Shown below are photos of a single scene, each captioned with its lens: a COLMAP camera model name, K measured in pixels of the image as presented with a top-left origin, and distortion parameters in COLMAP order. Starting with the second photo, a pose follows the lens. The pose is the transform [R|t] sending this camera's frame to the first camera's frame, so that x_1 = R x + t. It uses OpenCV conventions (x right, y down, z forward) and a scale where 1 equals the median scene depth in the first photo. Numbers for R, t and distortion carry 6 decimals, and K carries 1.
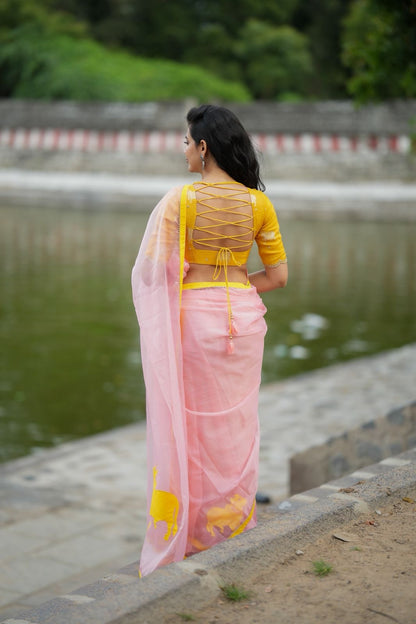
lens RADIAL K [[1664.7, 0, 202.0], [0, 1664.7, 307.3], [0, 0, 1]] dist [0.961244, 0.000000]
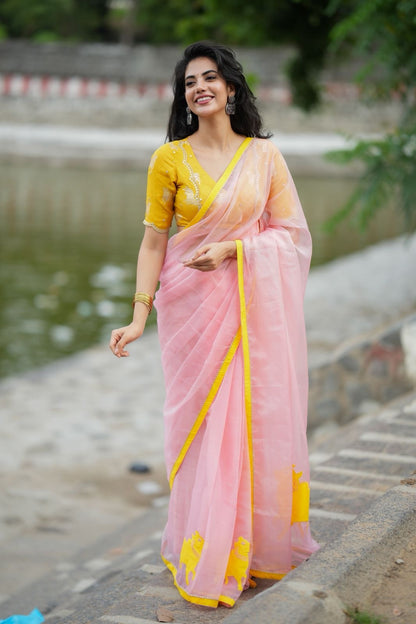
lens RADIAL K [[1664.7, 0, 209.1], [0, 1664.7, 300.6], [0, 0, 1]] dist [0.961244, 0.000000]
pose [[0.985758, -0.019913, 0.166985, -0.184177], [0.015313, 0.999468, 0.028790, -0.015464], [-0.167470, -0.025822, 0.985539, 0.159317]]
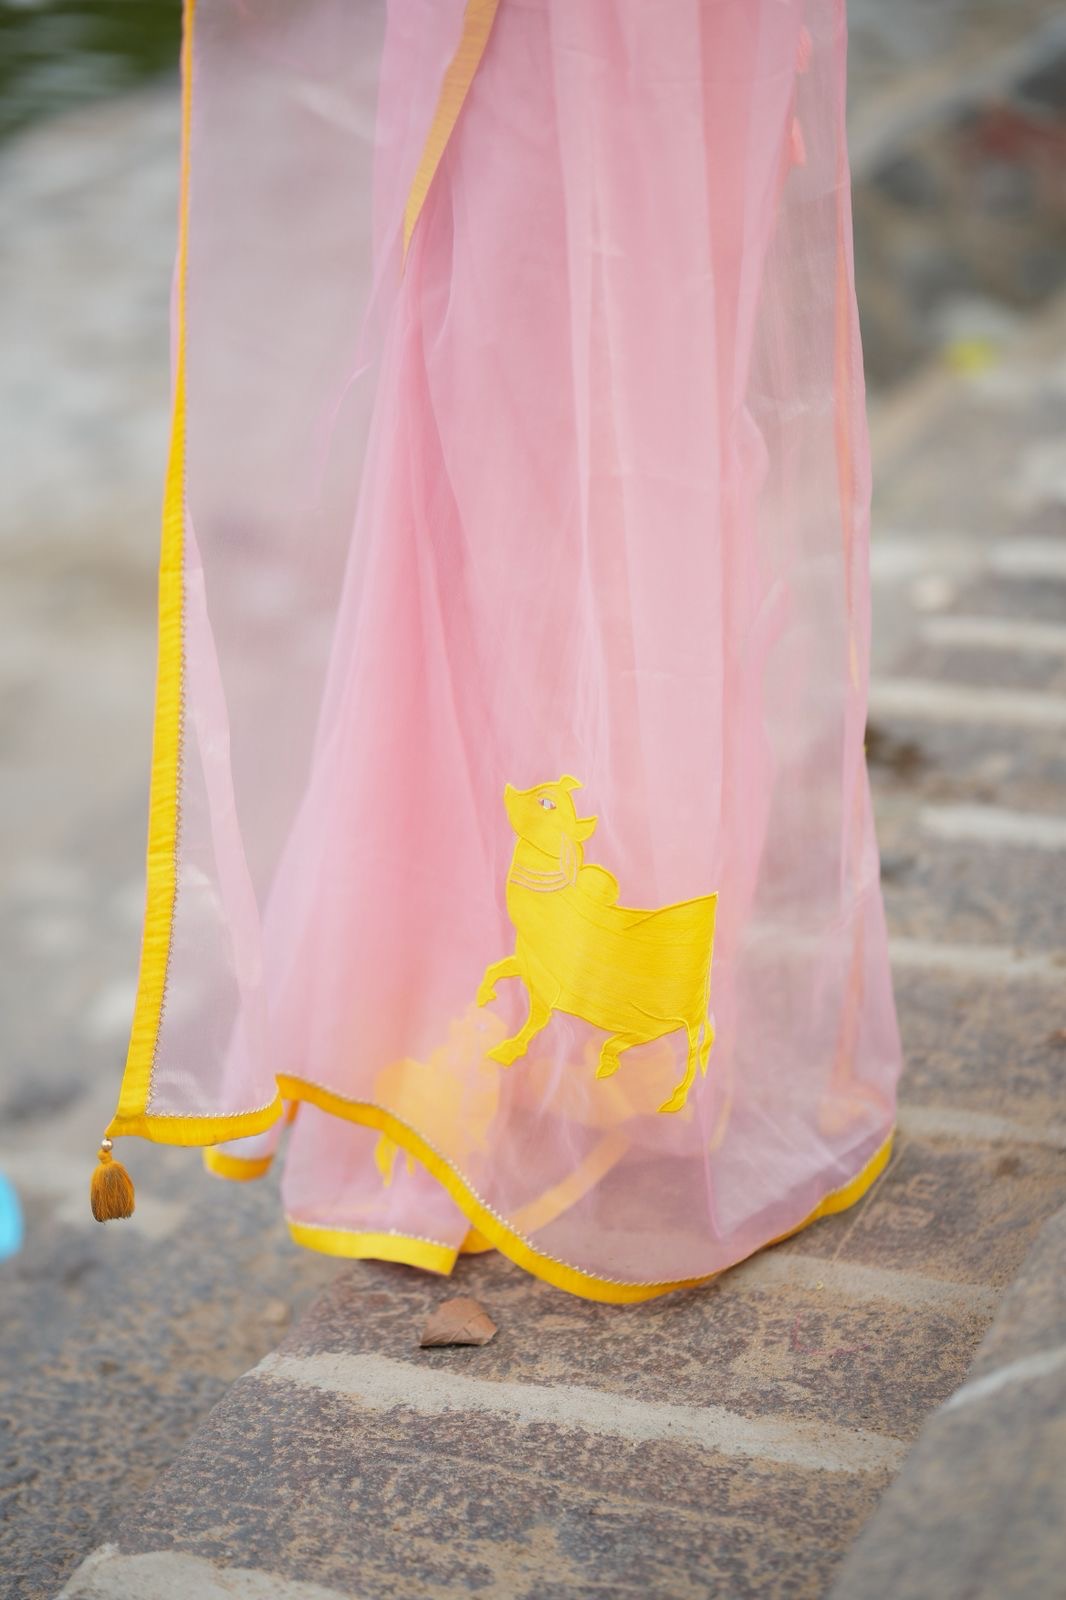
lens RADIAL K [[3925.8, 0, 526.6], [0, 3925.8, 797.6], [0, 0, 1]] dist [0.850511, 0.000000]
pose [[0.971891, -0.110794, 0.207732, -0.160377], [0.058288, 0.968113, 0.243637, -0.026272], [-0.228102, -0.224680, 0.947359, 0.562033]]
